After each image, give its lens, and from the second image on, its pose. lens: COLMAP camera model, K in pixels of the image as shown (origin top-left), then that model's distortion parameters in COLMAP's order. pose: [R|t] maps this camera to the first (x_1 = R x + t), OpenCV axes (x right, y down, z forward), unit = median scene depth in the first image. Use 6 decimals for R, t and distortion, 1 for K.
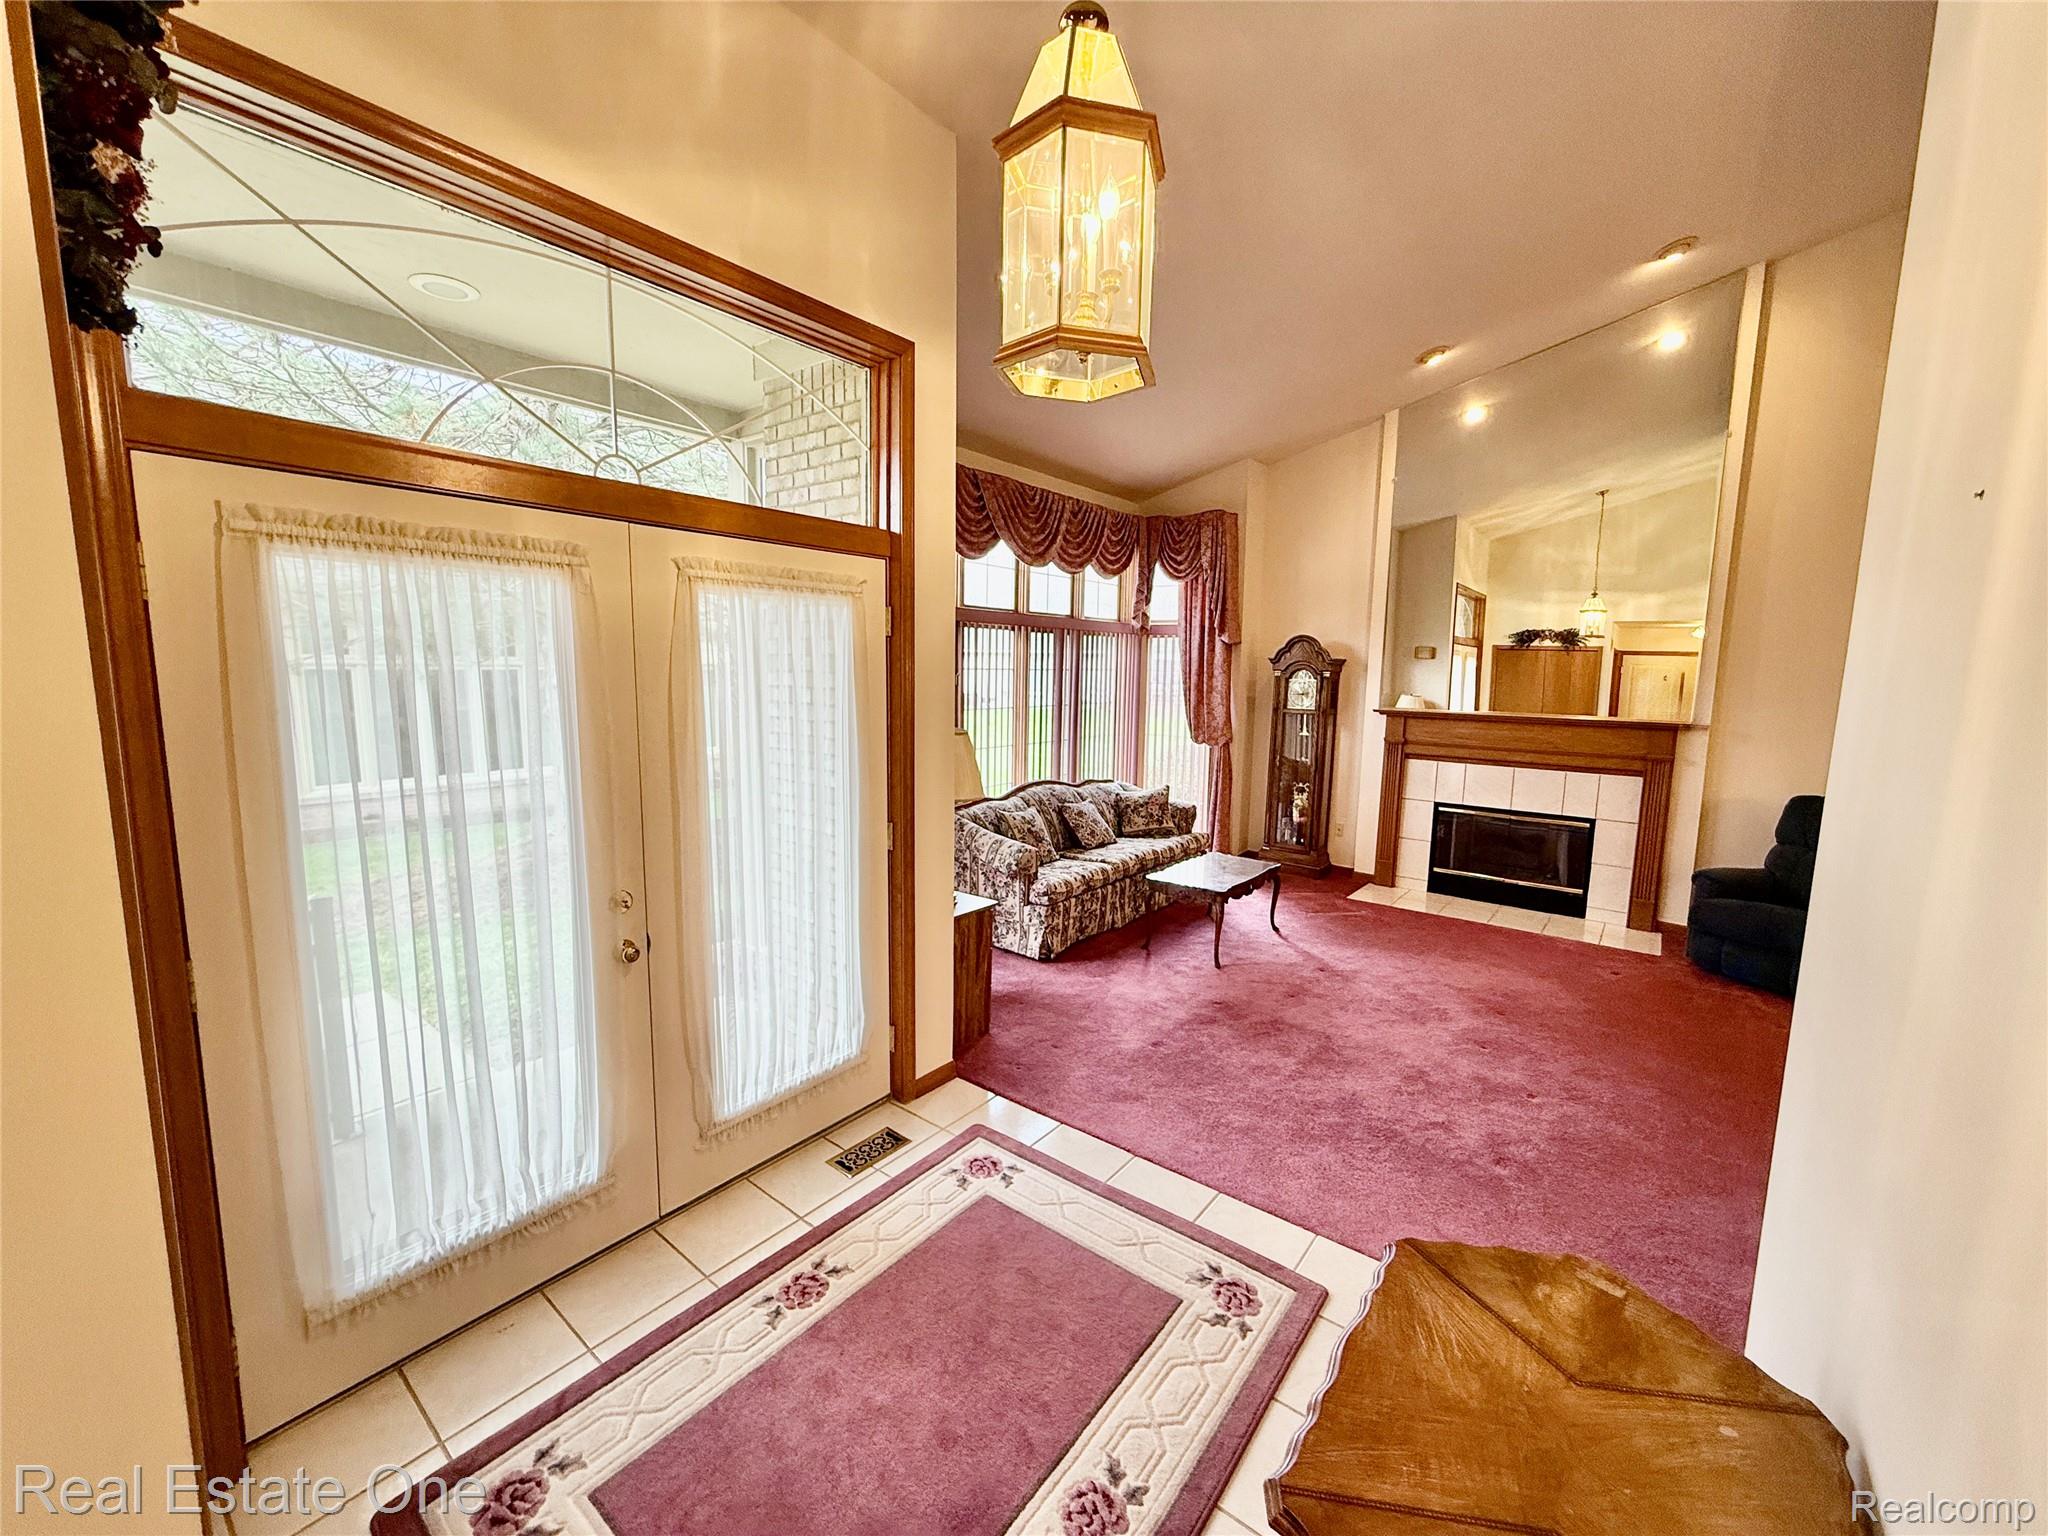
lens RADIAL K [[811.2, 0, 1024.0], [0, 811.2, 768.0], [0, 0, 1]] dist [-0.001143, -0.000176]
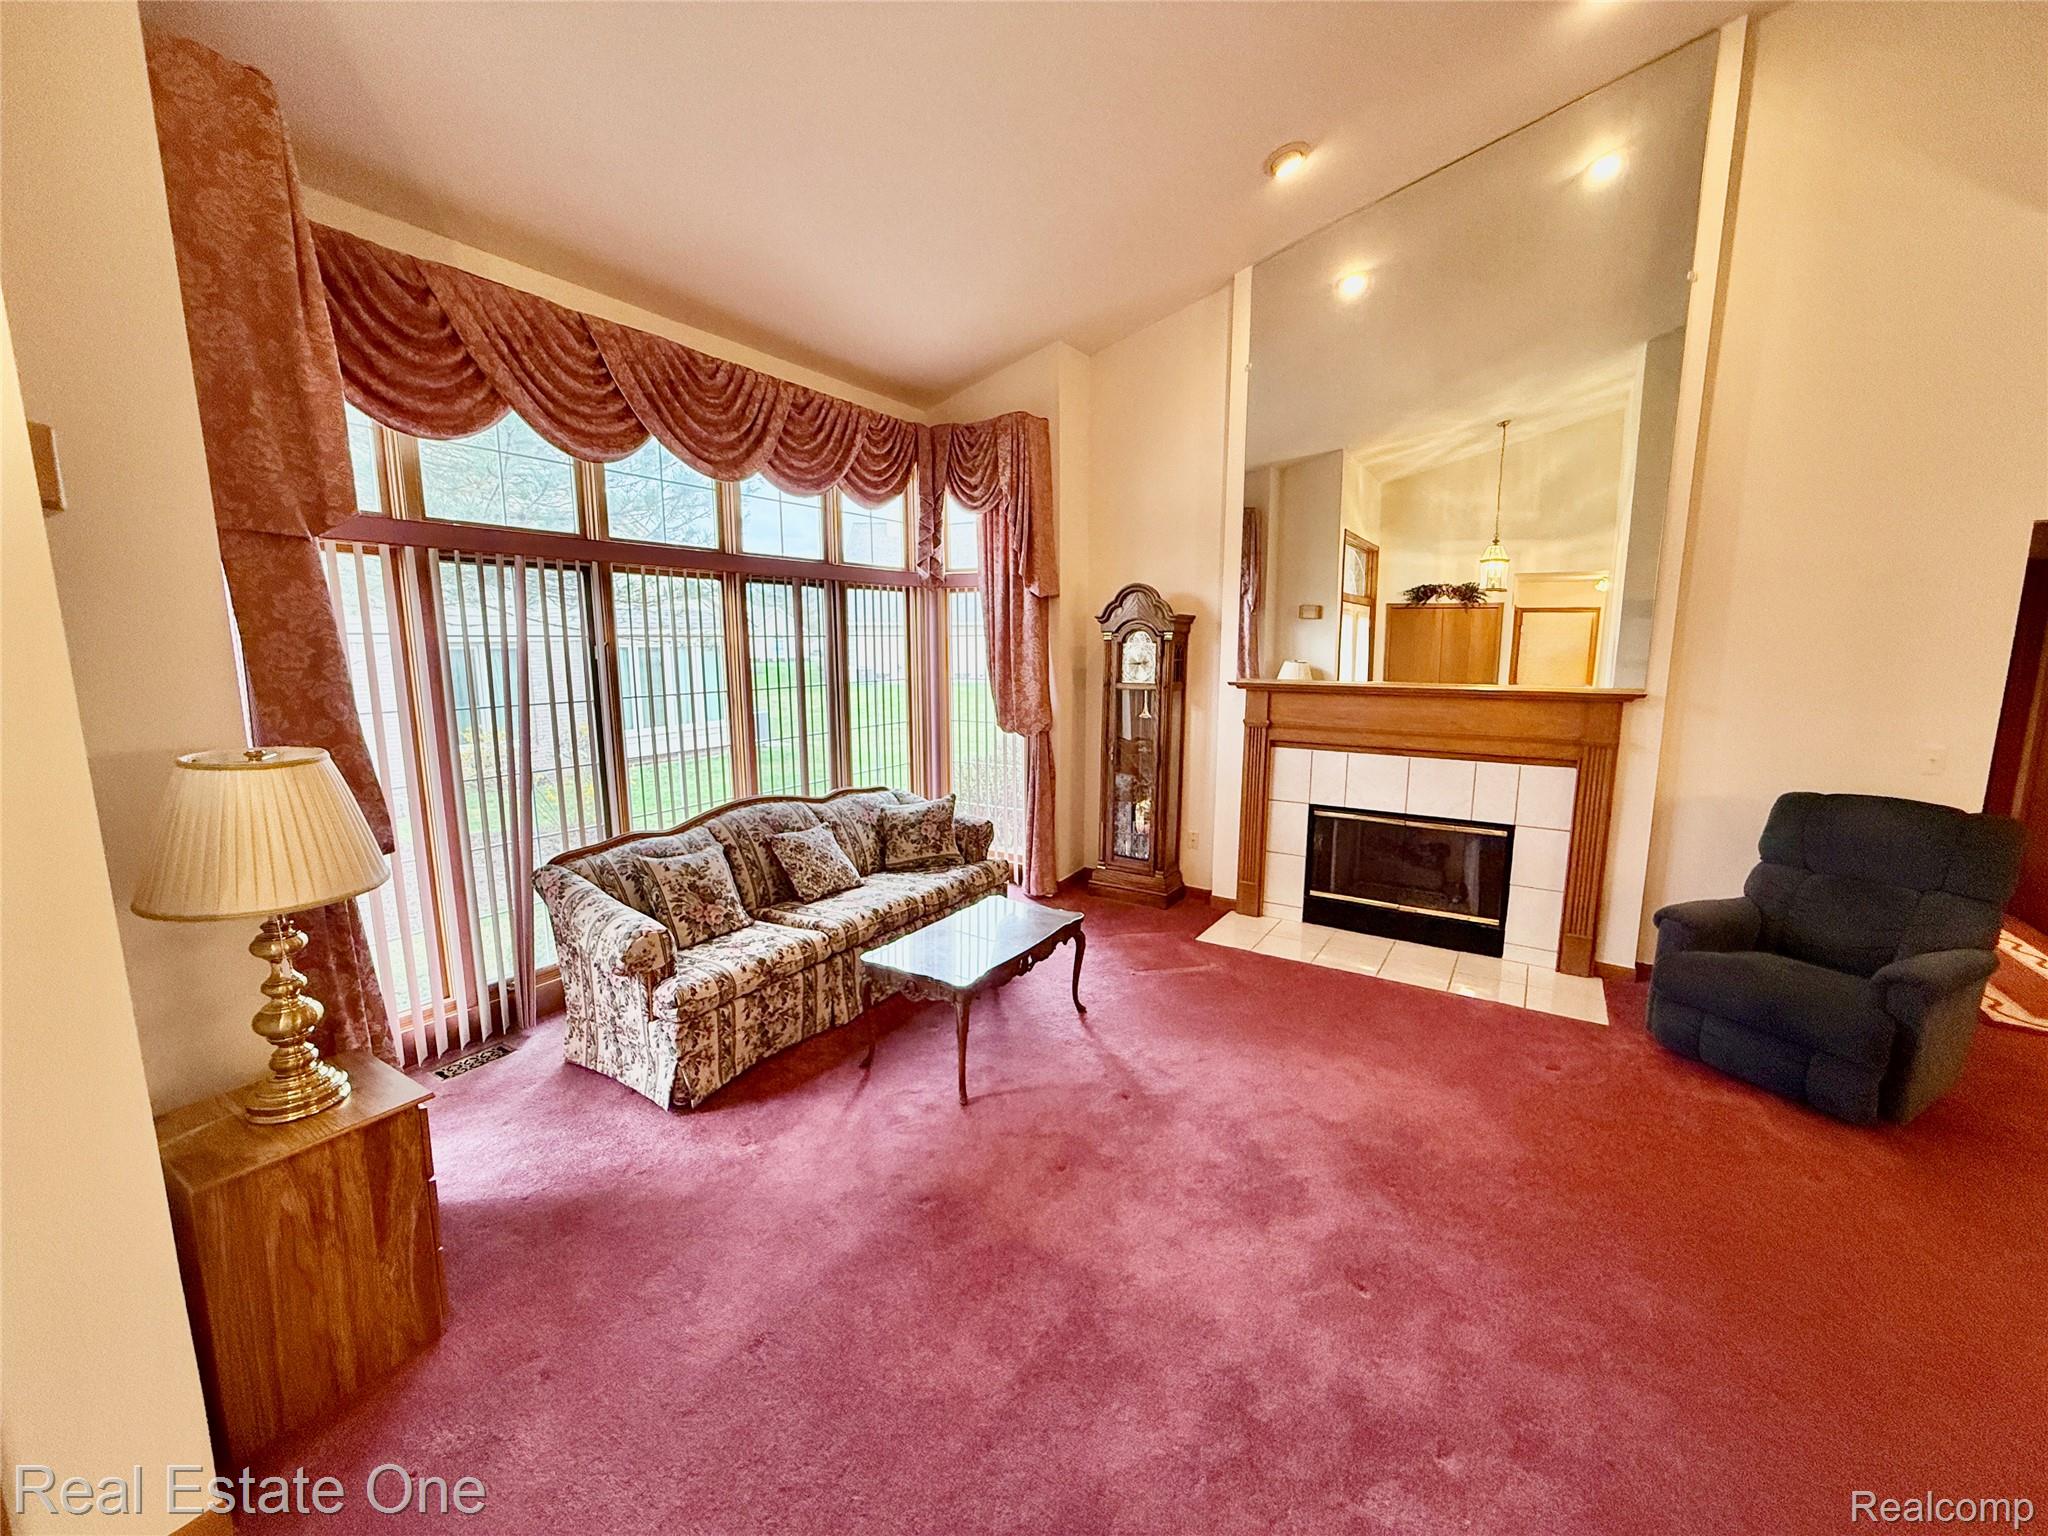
lens RADIAL K [[811.2, 0, 1024.0], [0, 811.2, 768.0], [0, 0, 1]] dist [-0.001143, -0.000176]
pose [[0.994874, -0.032932, 0.095610, 0.176817], [0.029778, 0.998971, 0.034222, -0.025468], [-0.096638, -0.031199, 0.994830, 0.286205]]
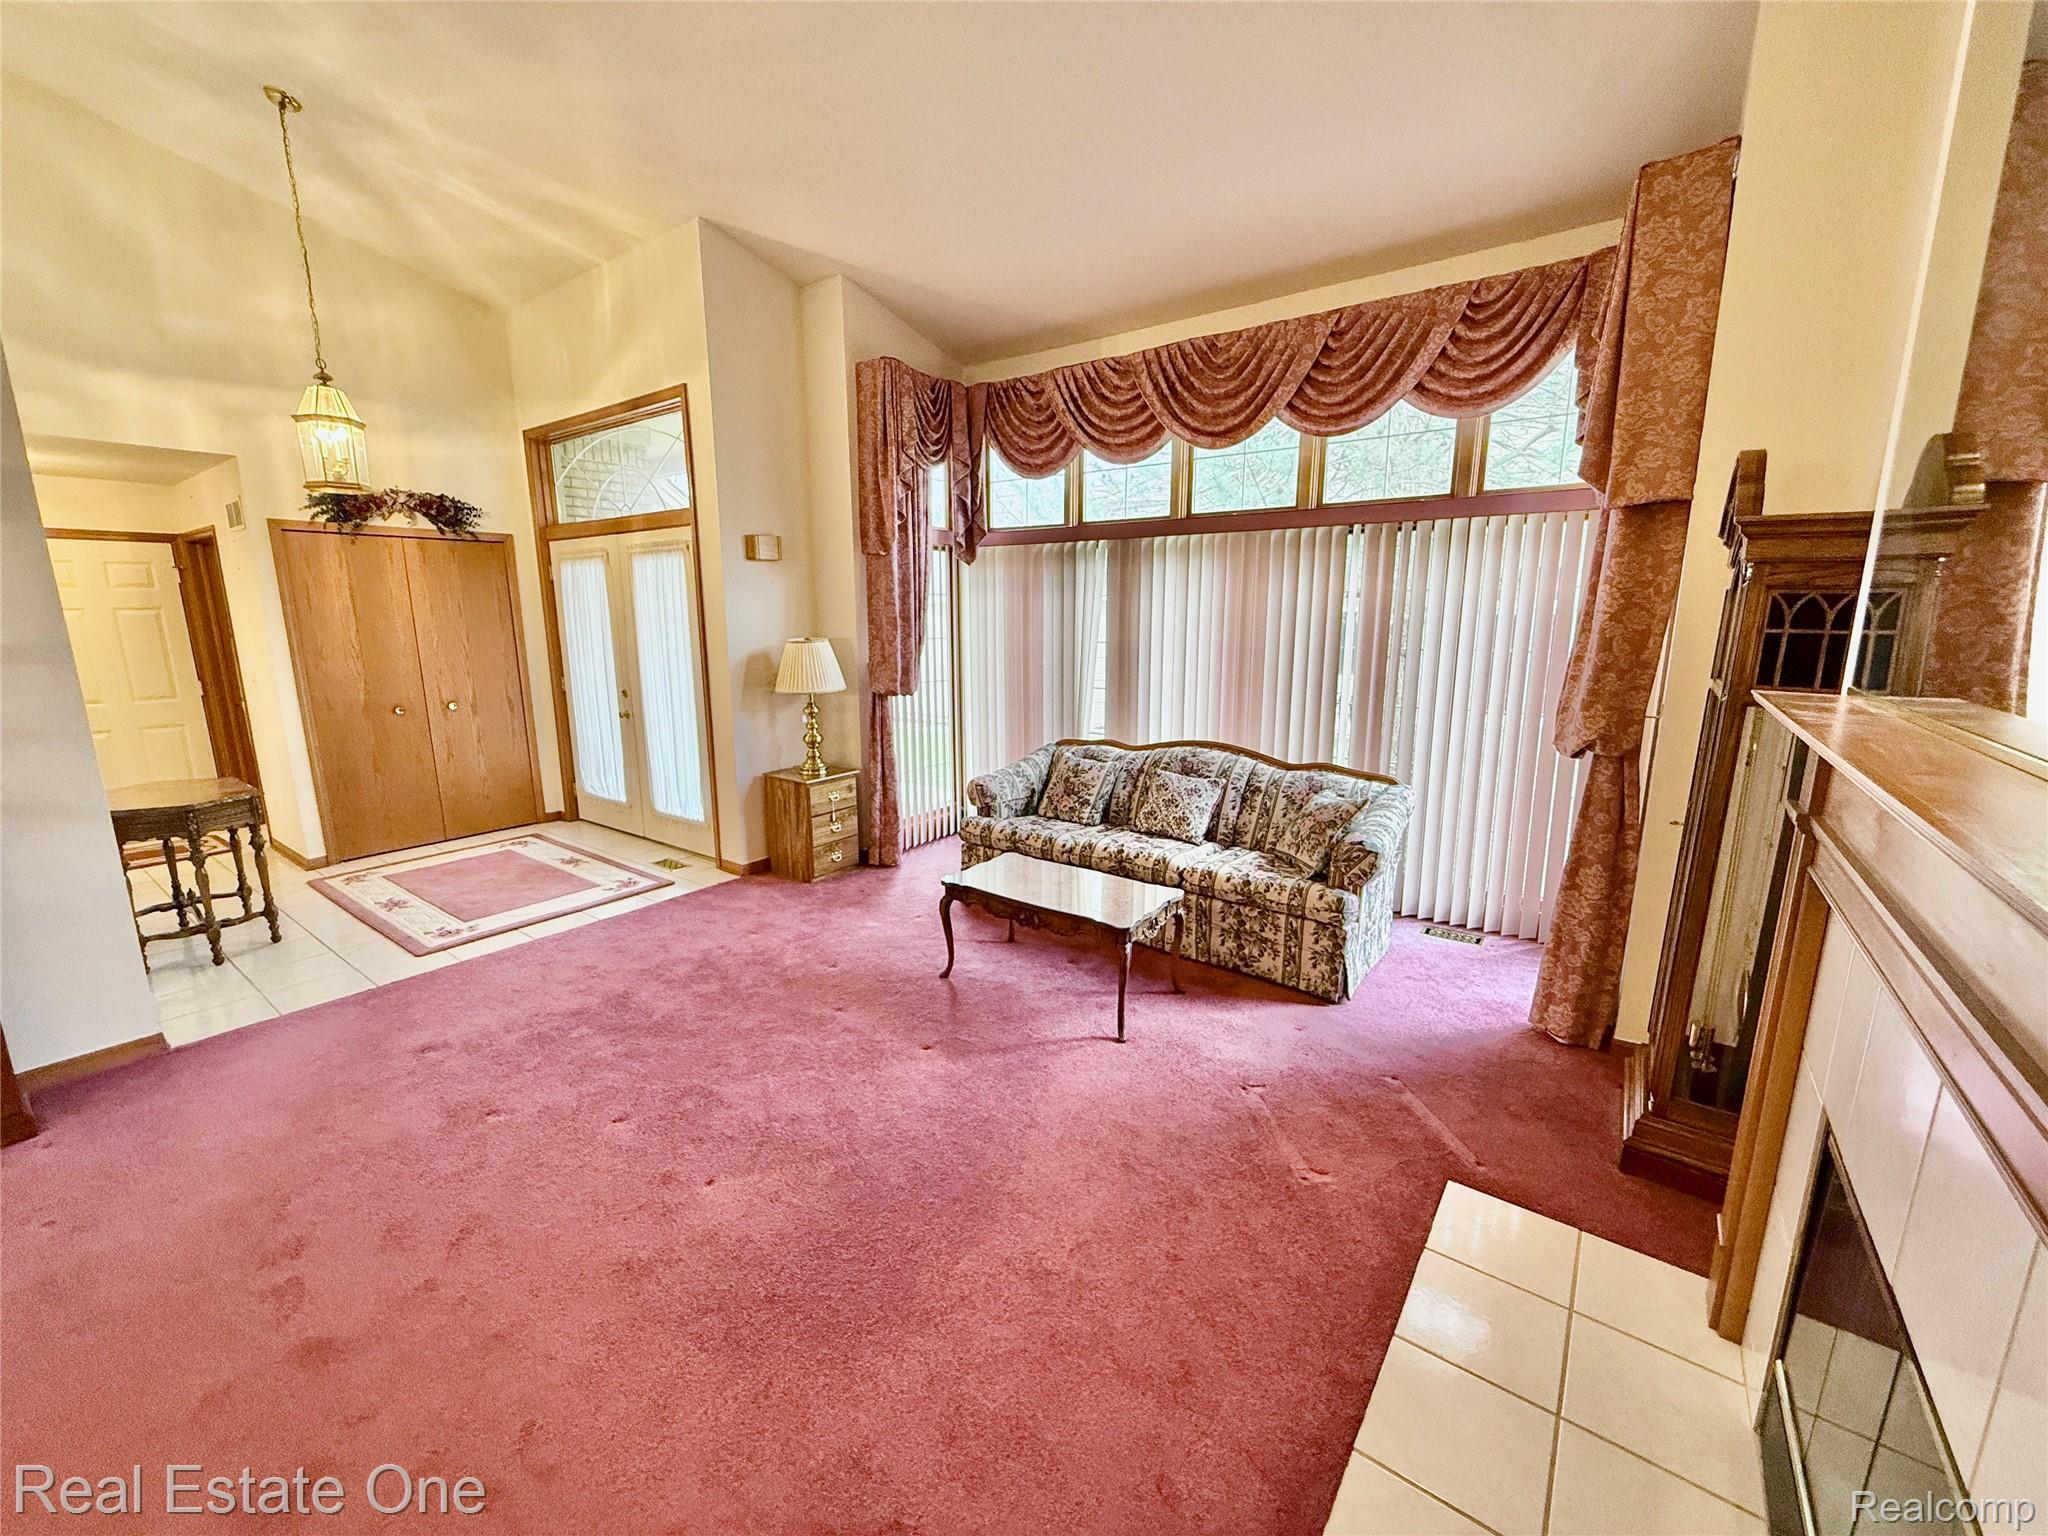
lens RADIAL K [[811.2, 0, 1024.0], [0, 811.2, 768.0], [0, 0, 1]] dist [-0.001143, -0.000176]
pose [[0.030021, 0.173413, -0.984391, 0.726490], [-0.123497, 0.977933, 0.168509, -0.063618], [0.991891, 0.116510, 0.050774, 0.768590]]
